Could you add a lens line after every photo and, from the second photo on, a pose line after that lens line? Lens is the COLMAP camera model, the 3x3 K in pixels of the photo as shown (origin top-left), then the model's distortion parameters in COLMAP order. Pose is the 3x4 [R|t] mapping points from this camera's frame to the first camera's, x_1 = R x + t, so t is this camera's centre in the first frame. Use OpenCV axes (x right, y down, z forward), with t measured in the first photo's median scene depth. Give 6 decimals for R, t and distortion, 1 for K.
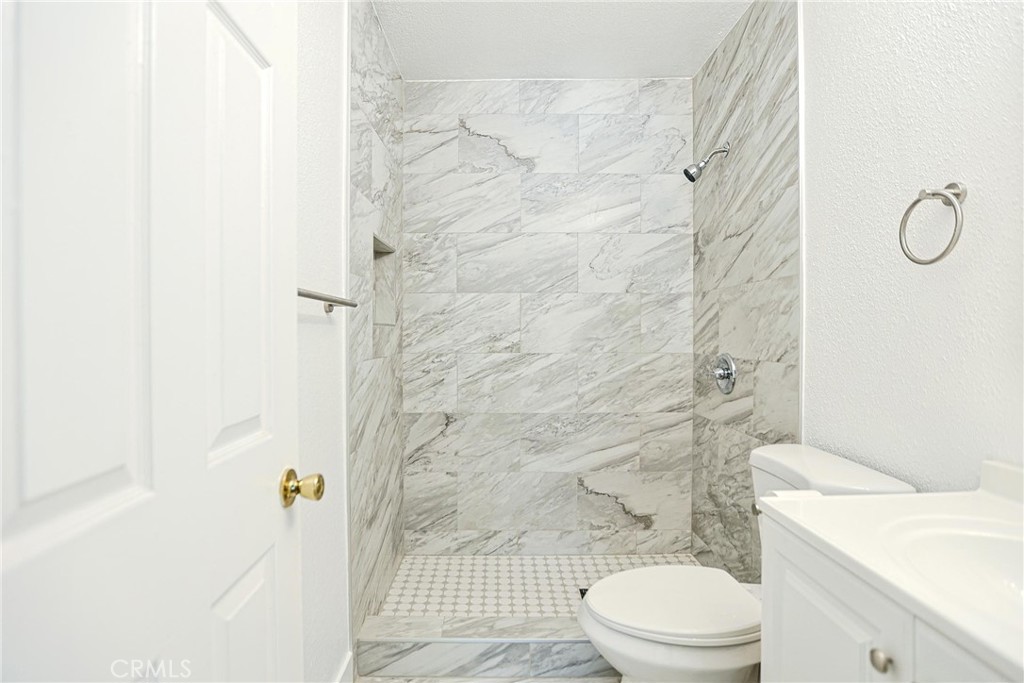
lens RADIAL K [[522.7, 0, 512.0], [0, 522.7, 341.5], [0, 0, 1]] dist [-0.069307, 0.042911]
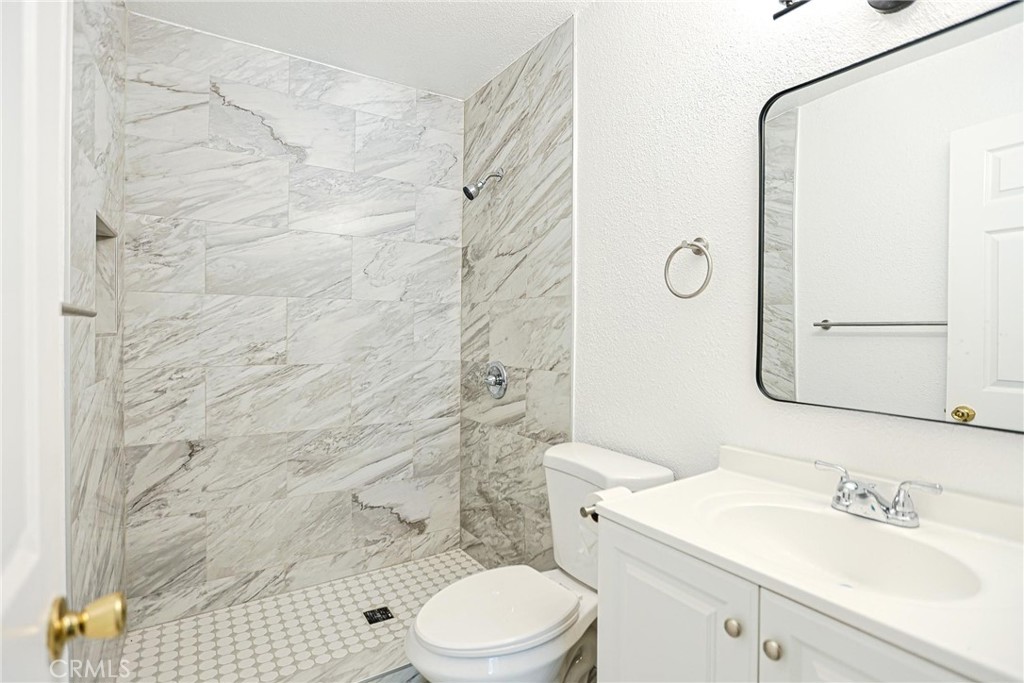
lens RADIAL K [[496.8, 0, 518.4], [0, 496.8, 339.2], [0, 0, 1]] dist [-0.056351, 0.024215]
pose [[0.838769, -0.000151, 0.544488, -0.109493], [-0.001756, 0.999994, 0.002982, -0.024798], [-0.544485, -0.003458, 0.838763, 0.087187]]
